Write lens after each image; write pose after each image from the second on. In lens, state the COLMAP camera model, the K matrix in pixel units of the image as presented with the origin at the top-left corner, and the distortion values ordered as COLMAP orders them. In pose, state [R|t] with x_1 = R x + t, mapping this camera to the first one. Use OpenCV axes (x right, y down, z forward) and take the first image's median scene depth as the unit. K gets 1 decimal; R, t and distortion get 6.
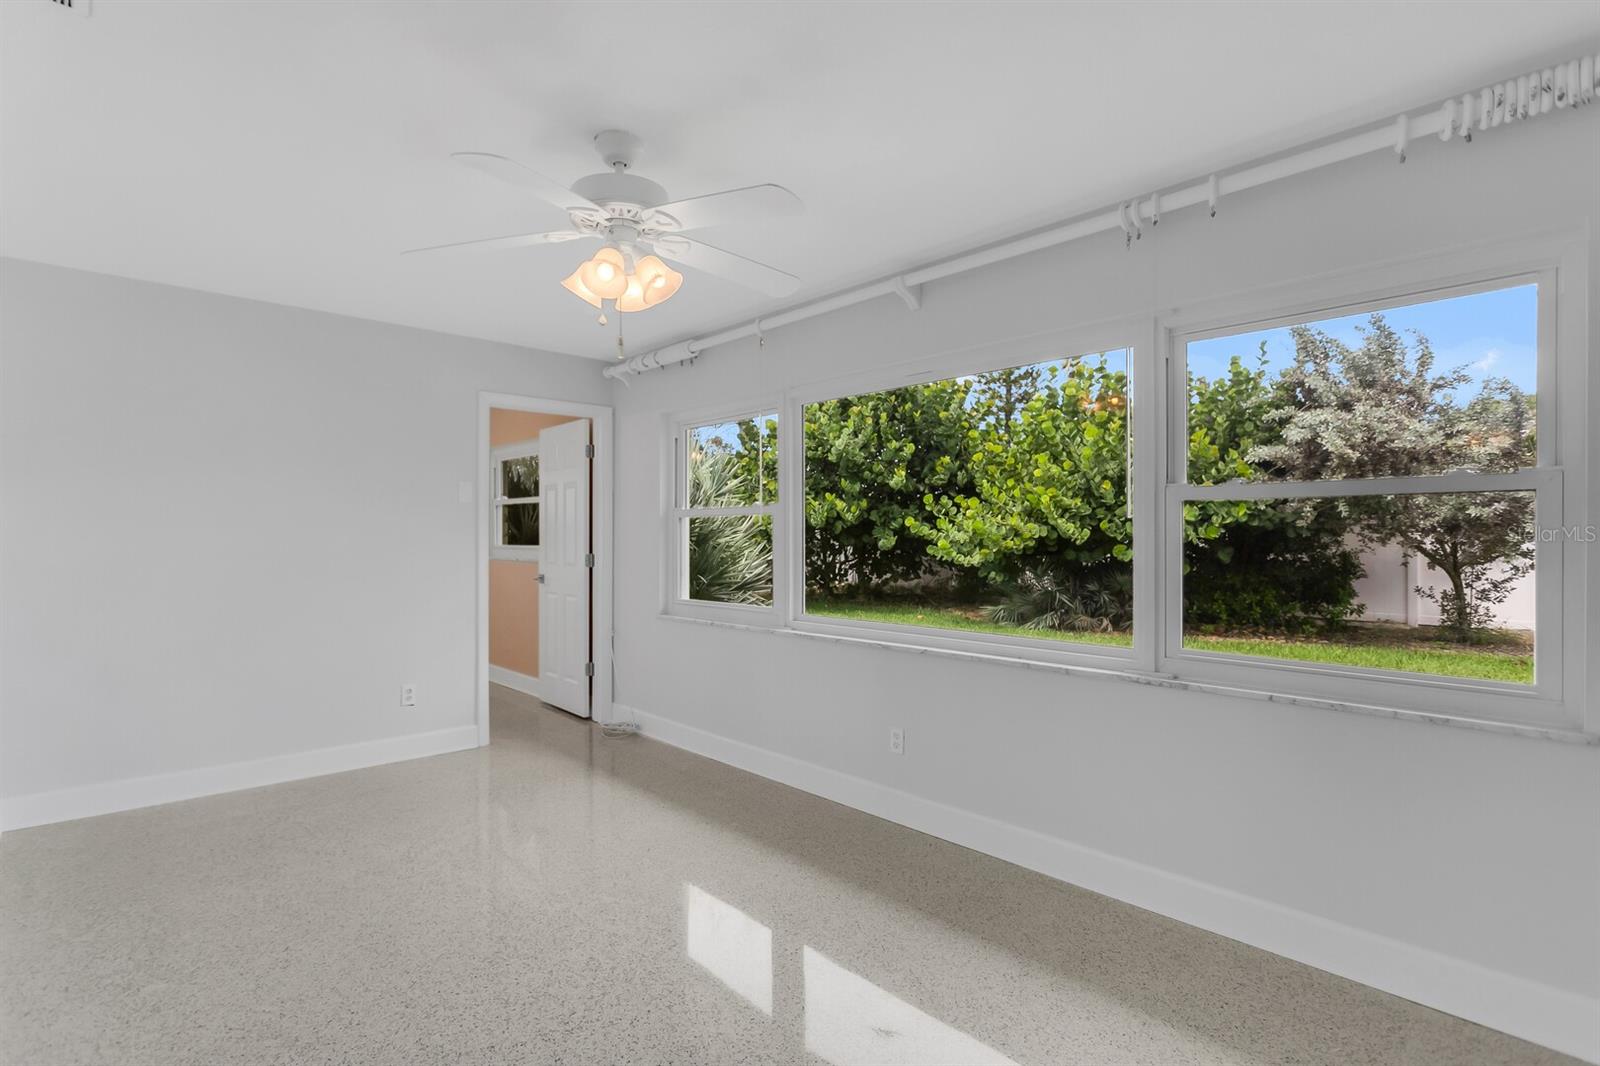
lens RADIAL K [[791.4, 0, 794.3], [0, 791.4, 537.3], [0, 0, 1]] dist [0.004580, 0.003482]
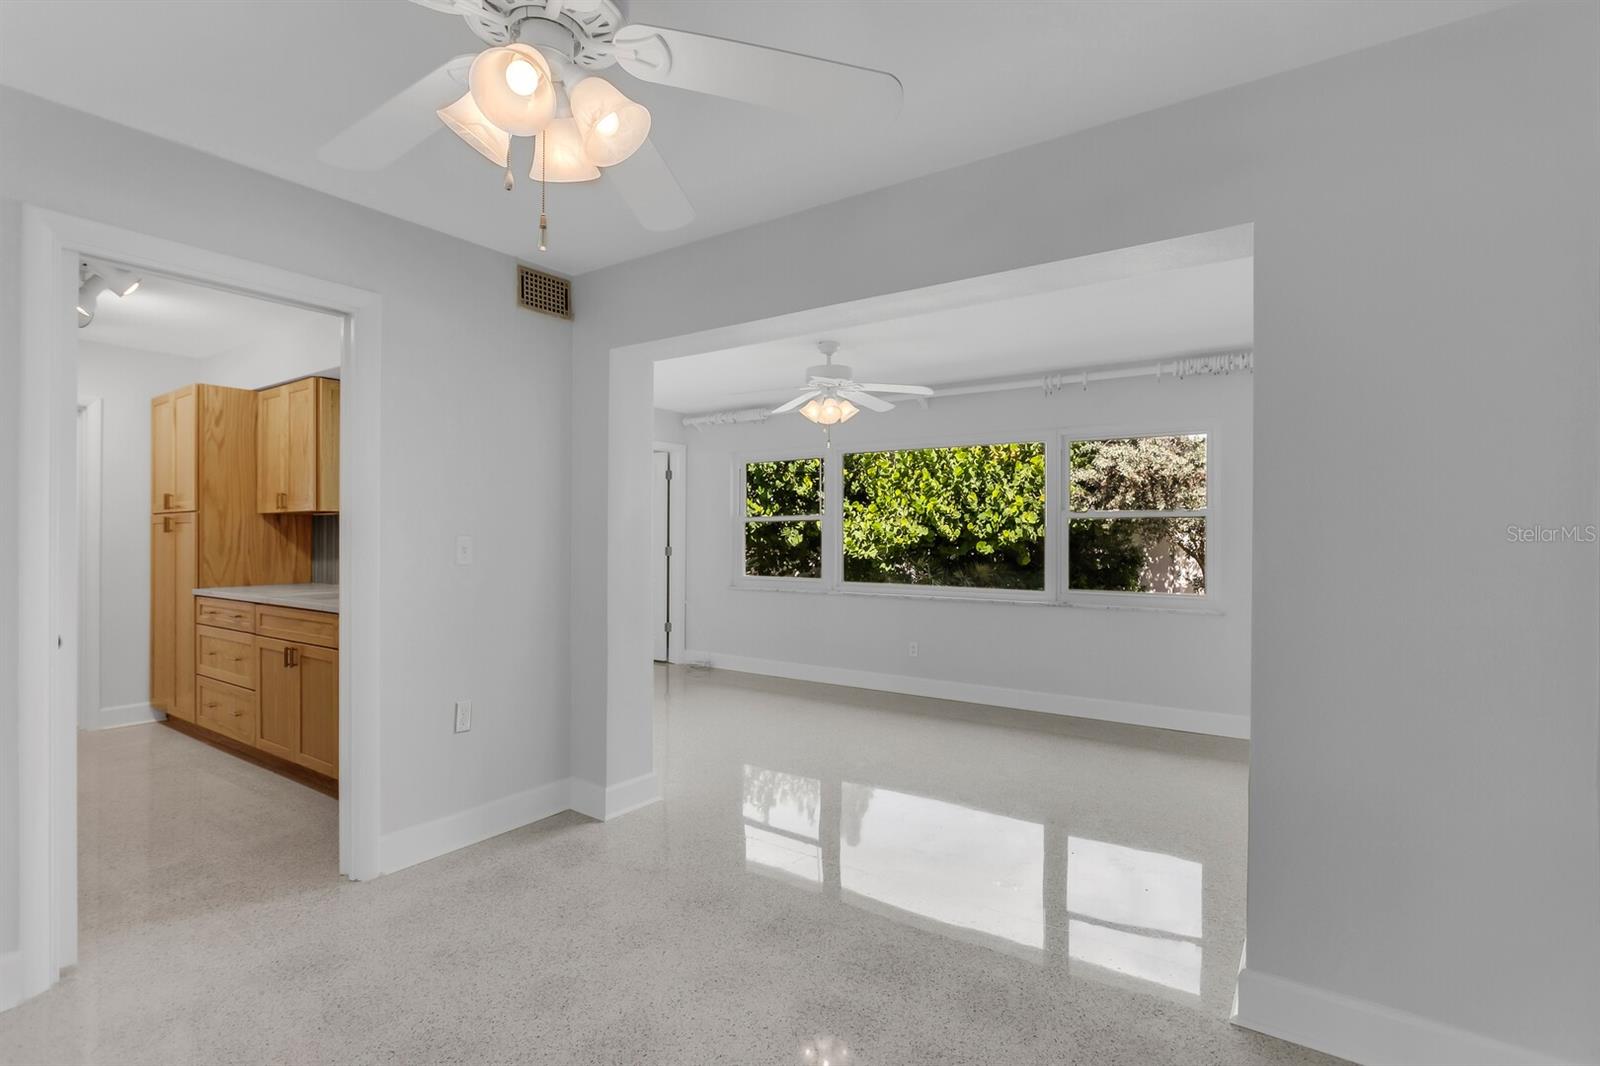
lens RADIAL K [[791.4, 0, 800.6], [0, 791.4, 532.1], [0, 0, 1]] dist [0.004580, 0.003482]
pose [[0.977673, 0.003893, 0.210096, -0.168249], [-0.003054, 0.999986, -0.004319, 0.000212], [-0.210110, 0.003581, 0.977671, -0.234605]]
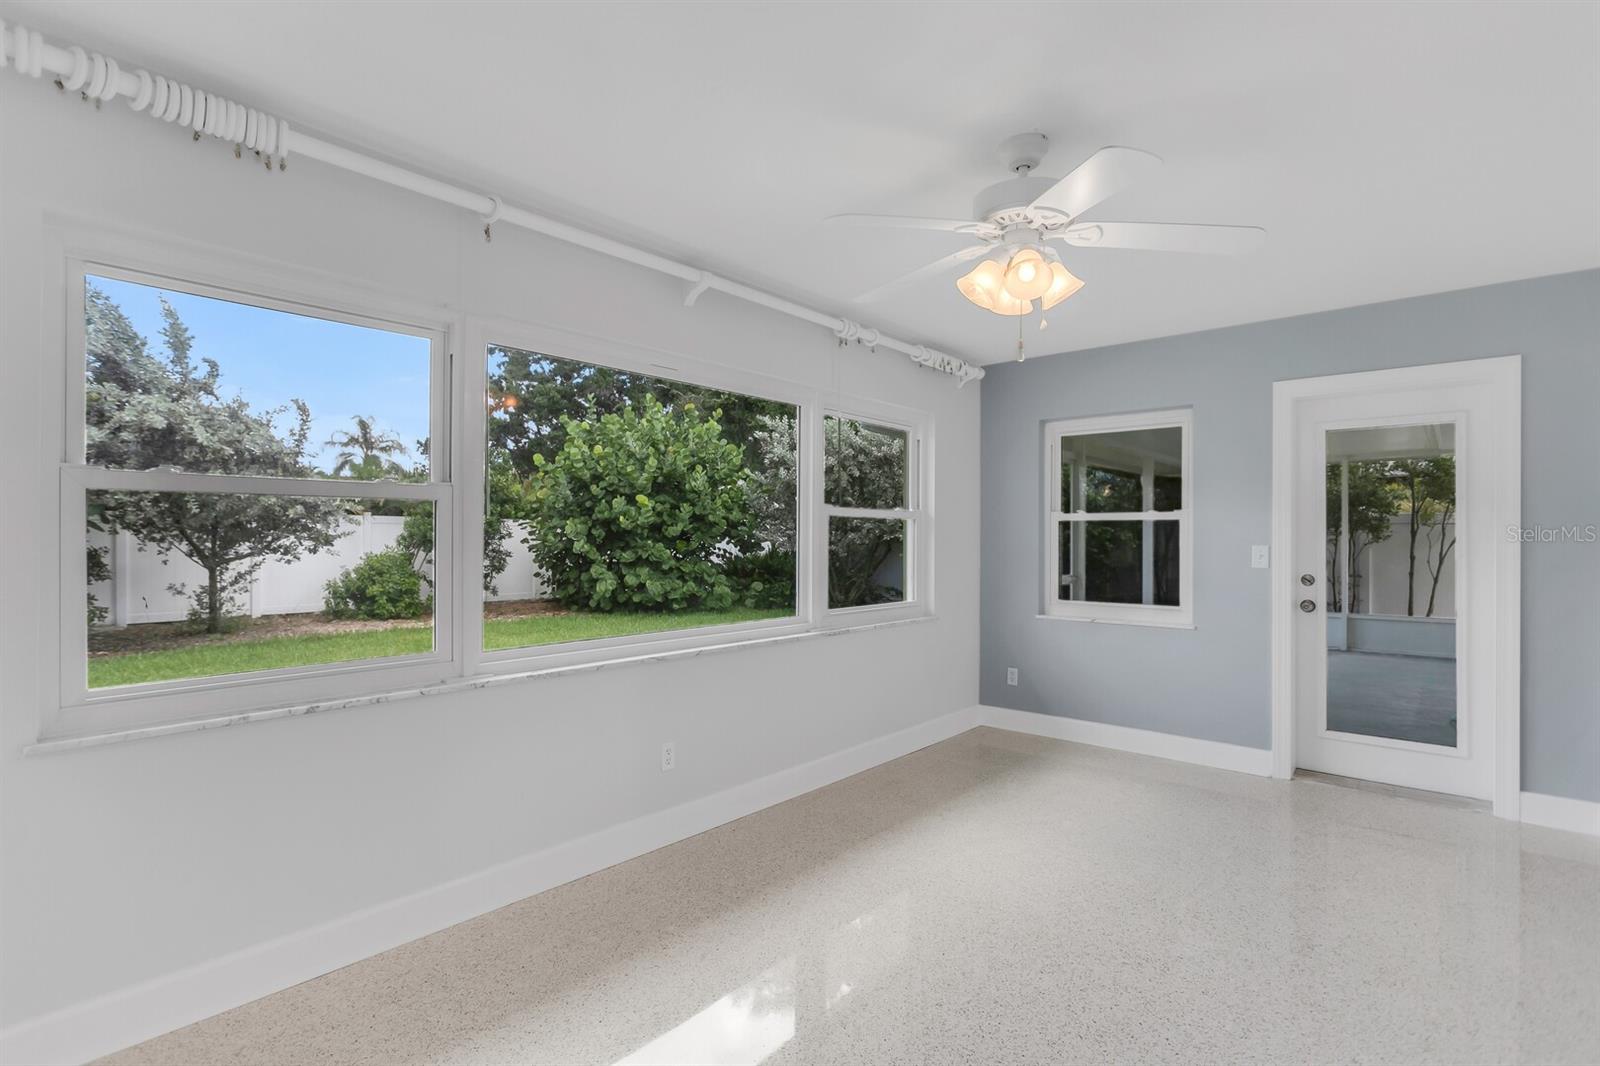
lens RADIAL K [[791.4, 0, 772.9], [0, 791.4, 536.0], [0, 0, 1]] dist [0.004580, 0.003482]
pose [[-0.103118, -0.000486, 0.994669, -0.281599], [-0.004421, 0.999990, 0.000030, -0.001236], [-0.994659, -0.004395, -0.103119, 0.338031]]
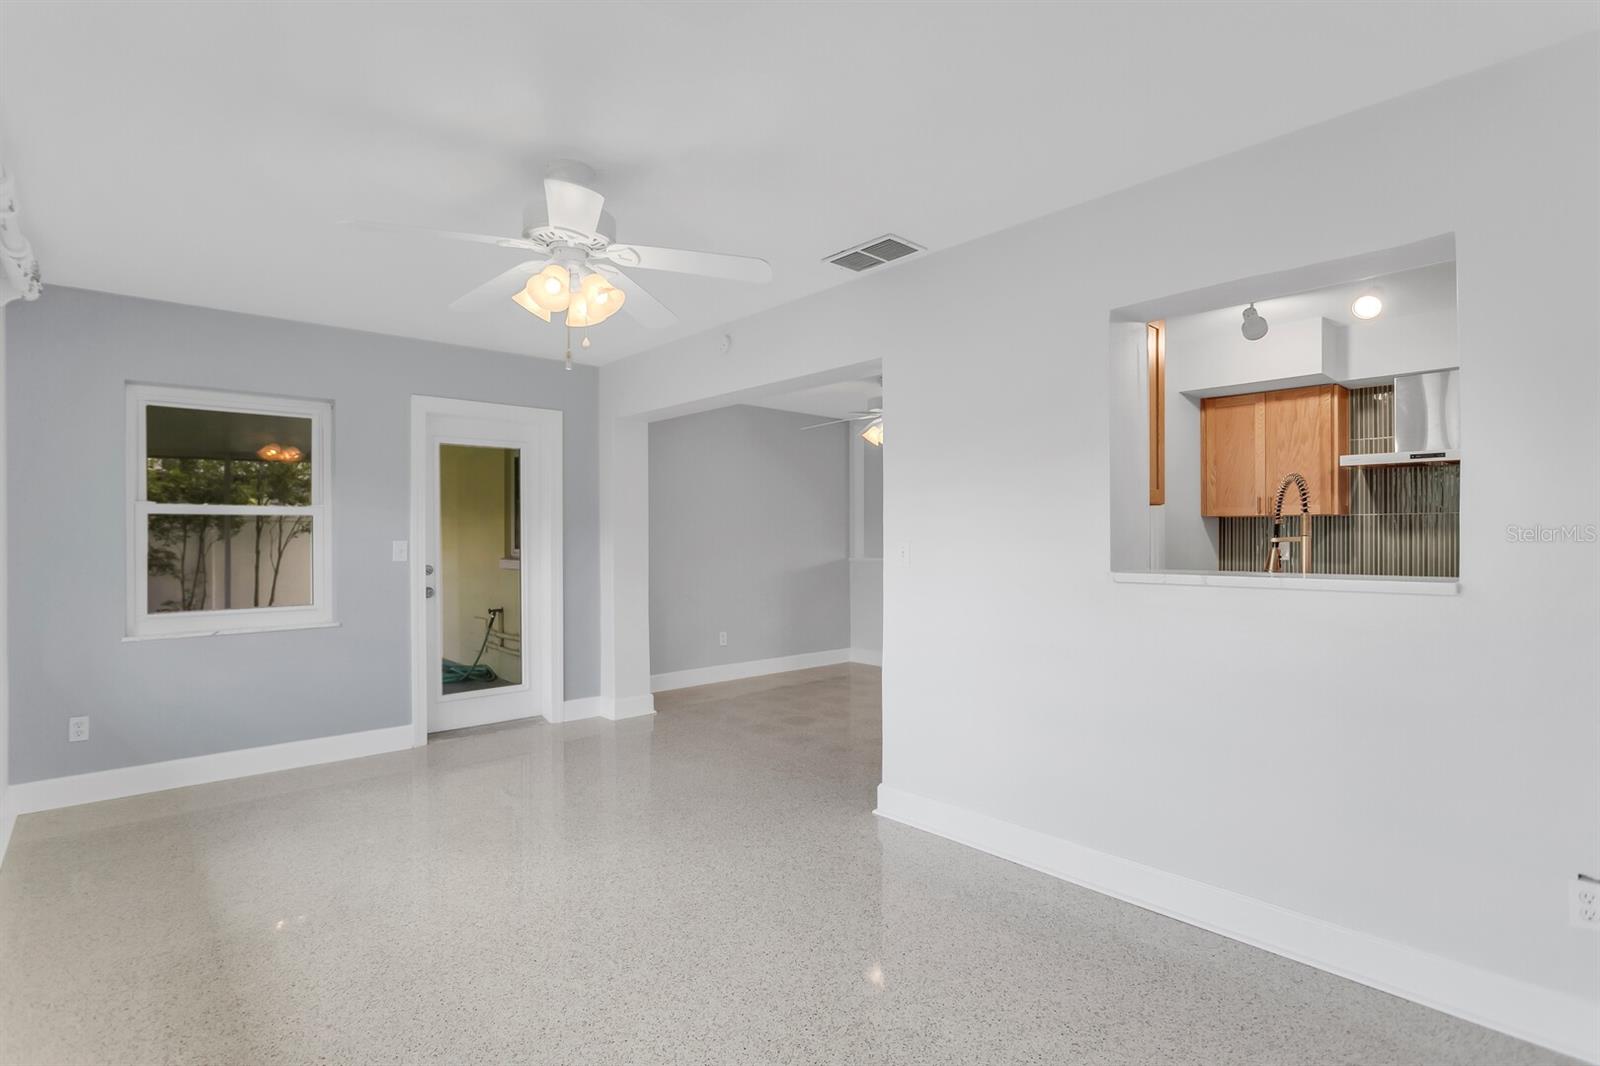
lens RADIAL K [[791.4, 0, 804.3], [0, 791.4, 535.3], [0, 0, 1]] dist [0.004580, 0.003482]
pose [[-0.999965, 0.003779, 0.007443, -0.130251], [0.003794, 0.999991, 0.002047, -0.000631], [-0.007436, 0.002075, -0.999970, 0.495069]]
